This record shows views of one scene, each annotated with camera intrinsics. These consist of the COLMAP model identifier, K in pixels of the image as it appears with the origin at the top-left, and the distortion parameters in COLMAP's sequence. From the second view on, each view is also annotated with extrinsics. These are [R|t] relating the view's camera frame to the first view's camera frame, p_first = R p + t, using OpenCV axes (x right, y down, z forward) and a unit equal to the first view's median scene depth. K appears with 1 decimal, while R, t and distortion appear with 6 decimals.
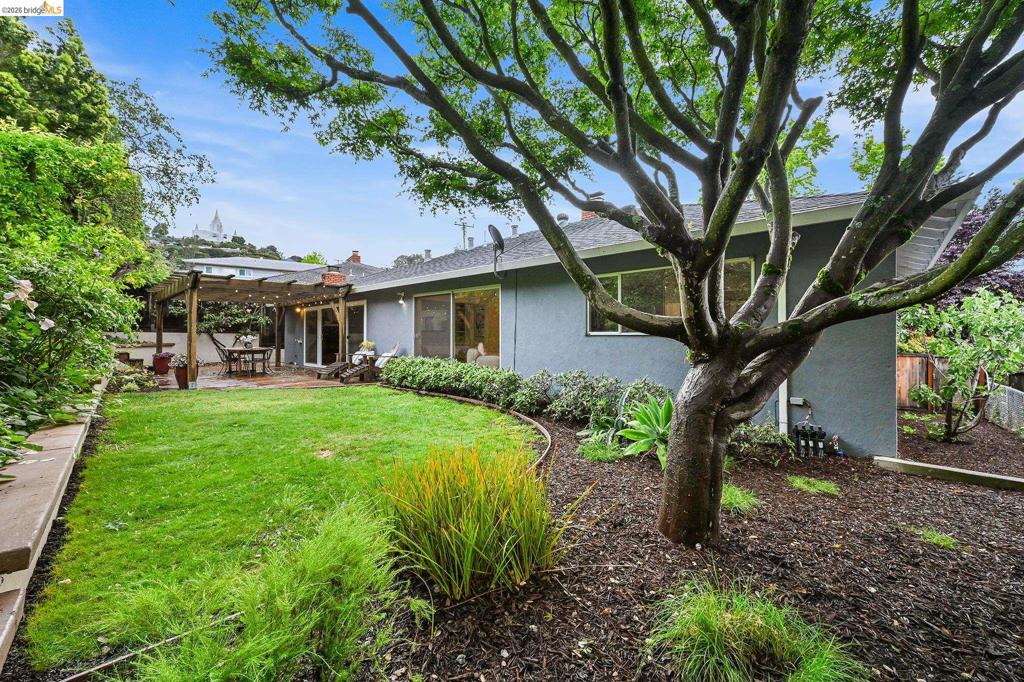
lens RADIAL K [[402.4, 0, 513.9], [0, 402.4, 336.3], [0, 0, 1]] dist [0.001575, -0.000086]
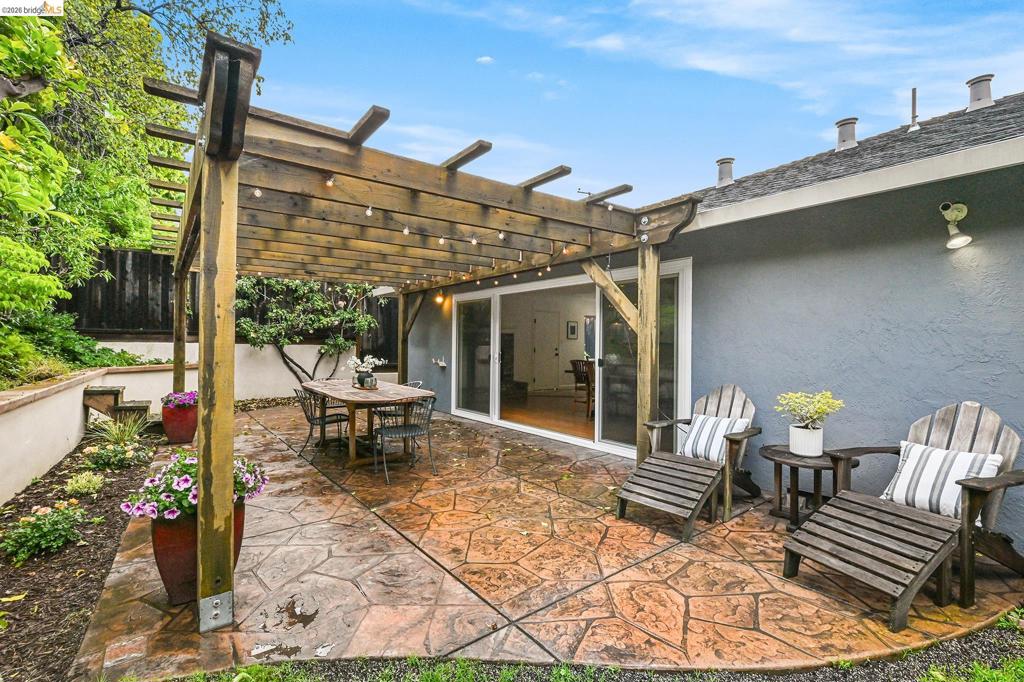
lens RADIAL K [[468.8, 0, 510.6], [0, 468.8, 342.7], [0, 0, 1]] dist [0.002618, 0.000452]
pose [[0.983724, 0.010278, -0.179394, -0.347166], [-0.010903, 0.999937, -0.002495, -0.012434], [0.179357, 0.004410, 0.983774, 0.452554]]
